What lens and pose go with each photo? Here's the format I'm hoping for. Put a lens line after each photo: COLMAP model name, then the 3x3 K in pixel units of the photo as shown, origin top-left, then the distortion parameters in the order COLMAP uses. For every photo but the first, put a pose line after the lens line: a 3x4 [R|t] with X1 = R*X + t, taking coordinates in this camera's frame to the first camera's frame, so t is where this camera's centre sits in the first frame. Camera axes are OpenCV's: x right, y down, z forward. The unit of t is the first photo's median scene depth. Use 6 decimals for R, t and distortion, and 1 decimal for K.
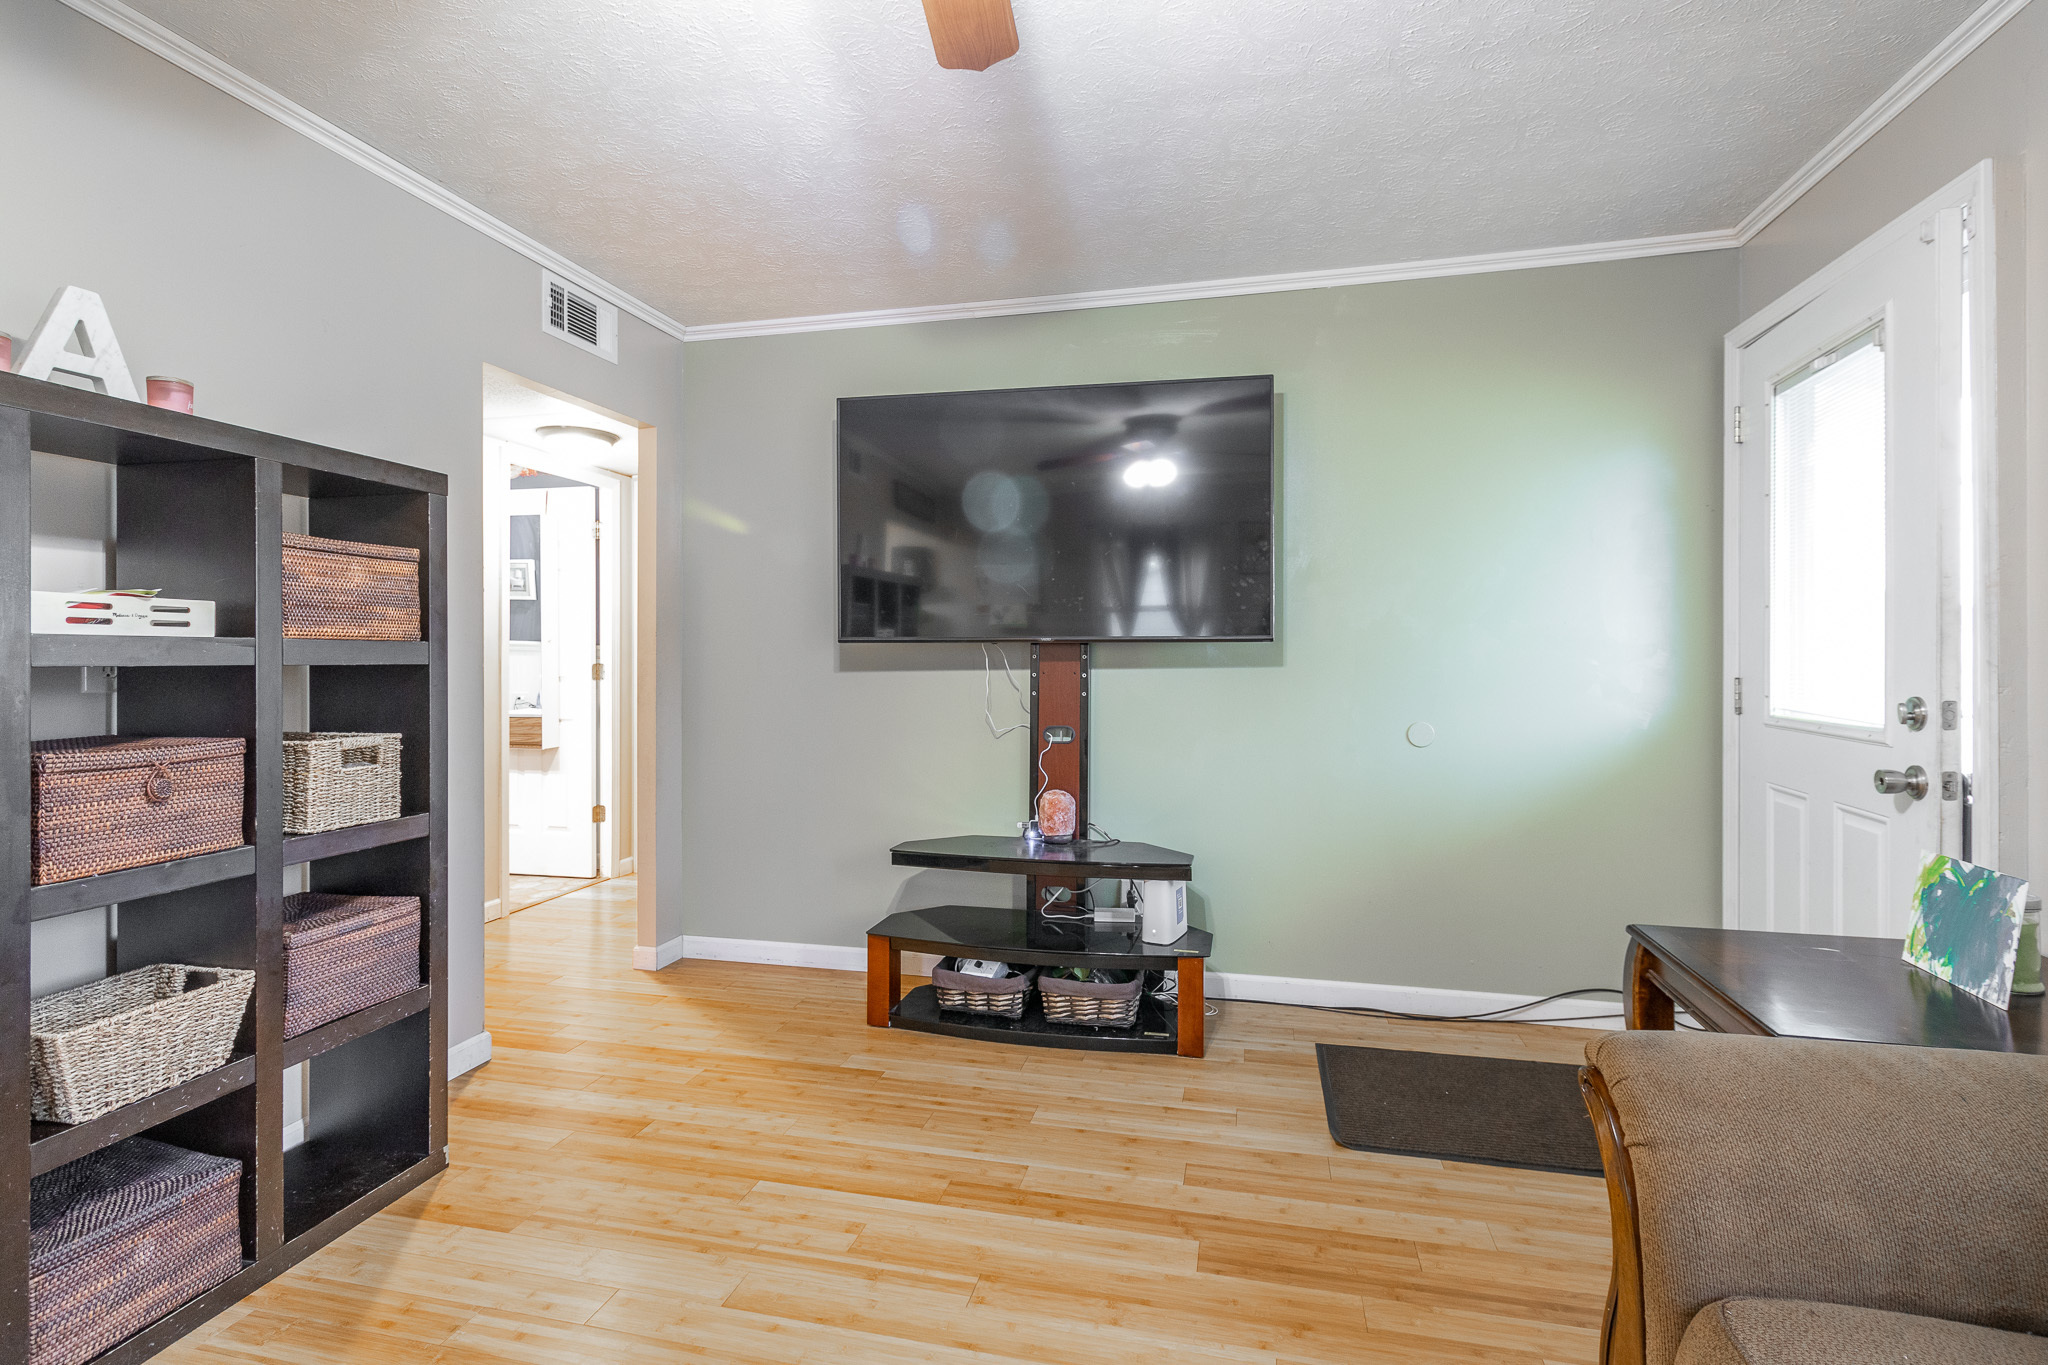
lens RADIAL K [[944.6, 0, 1037.1], [0, 944.6, 656.9], [0, 0, 1]] dist [0.000207, -0.000182]
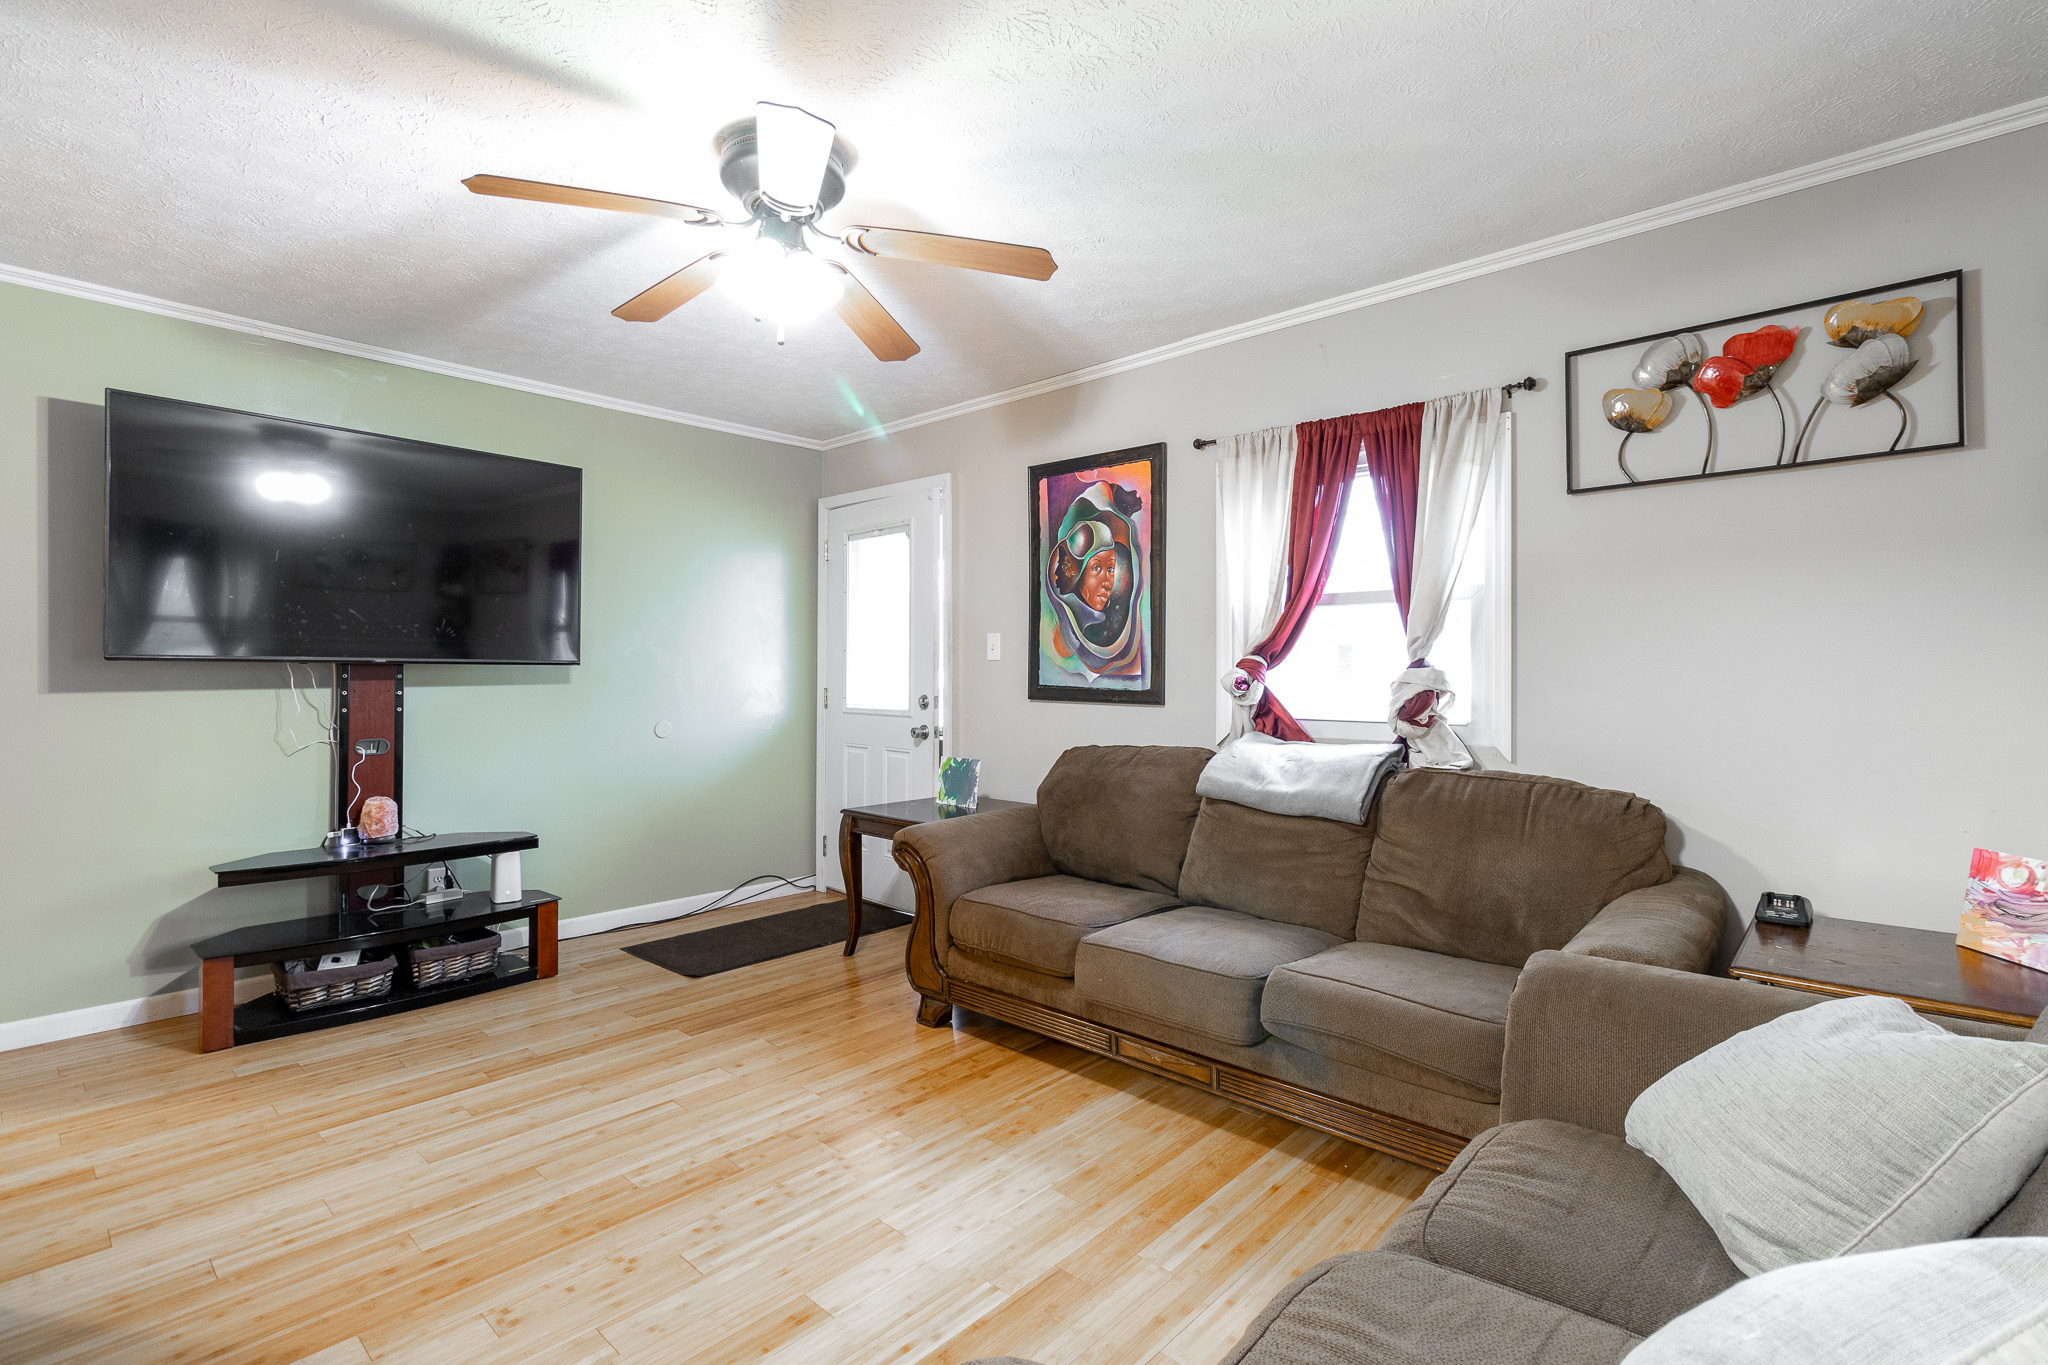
lens RADIAL K [[940.2, 0, 1026.1], [0, 940.2, 663.5], [0, 0, 1]] dist [0.000404, -0.000042]
pose [[0.492877, 0.013285, 0.869998, -0.717499], [-0.002838, 0.999903, -0.013661, -0.002627], [-0.870094, 0.004264, 0.492867, -0.260133]]
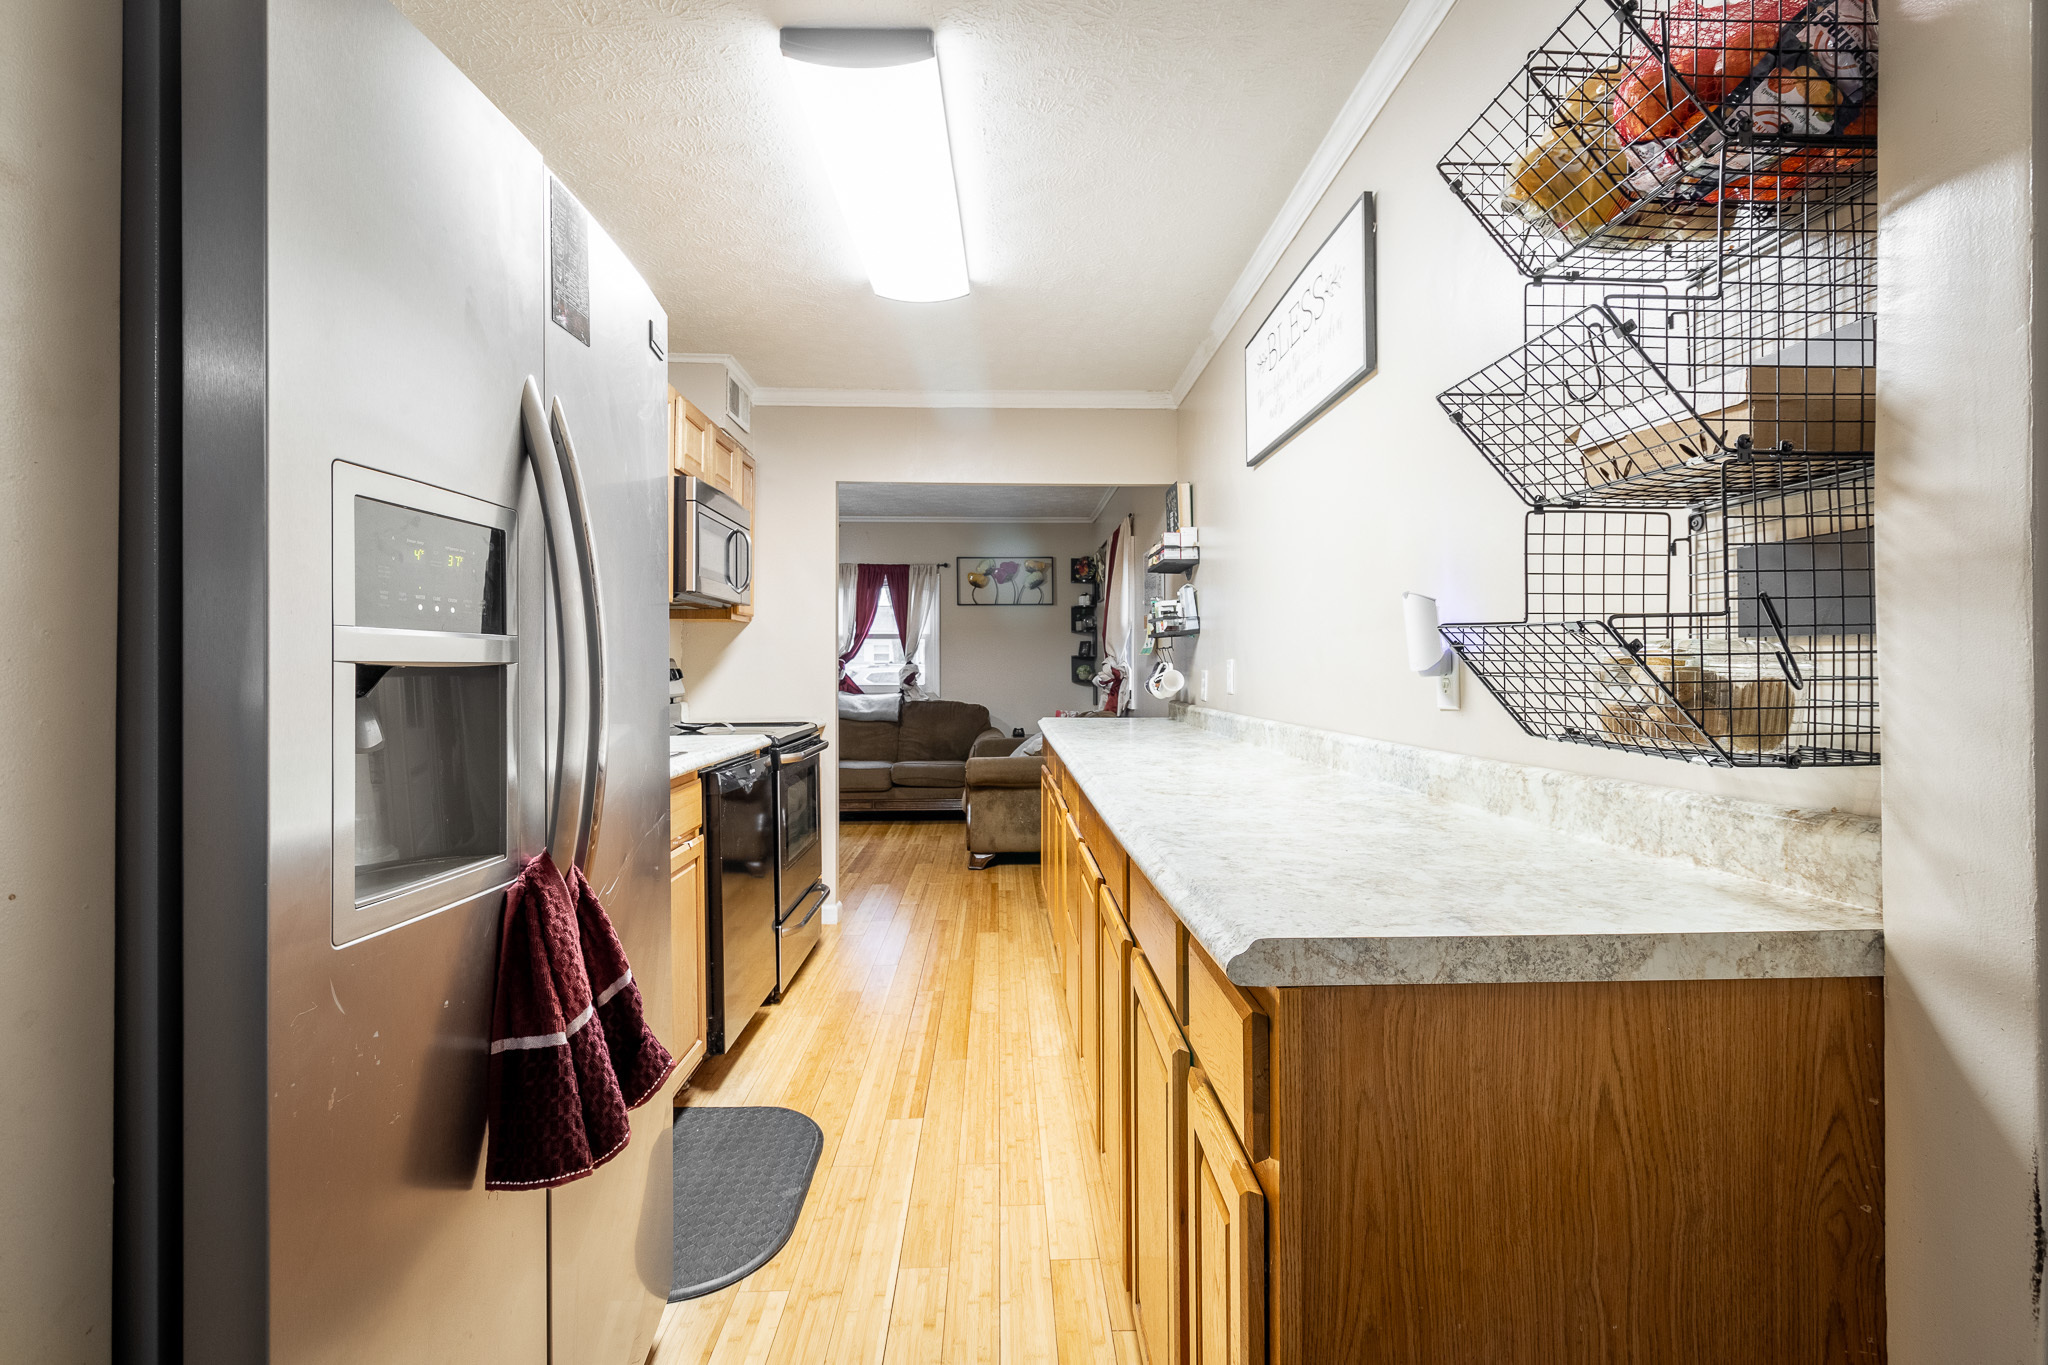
lens RADIAL K [[940.2, 0, 1026.1], [0, 940.2, 663.5], [0, 0, 1]] dist [0.000404, -0.000042]
pose [[-0.255698, 0.006614, 0.966734, -2.550963], [0.000773, 0.999978, -0.006637, 0.003490], [-0.966756, -0.000950, -0.255698, 0.302204]]
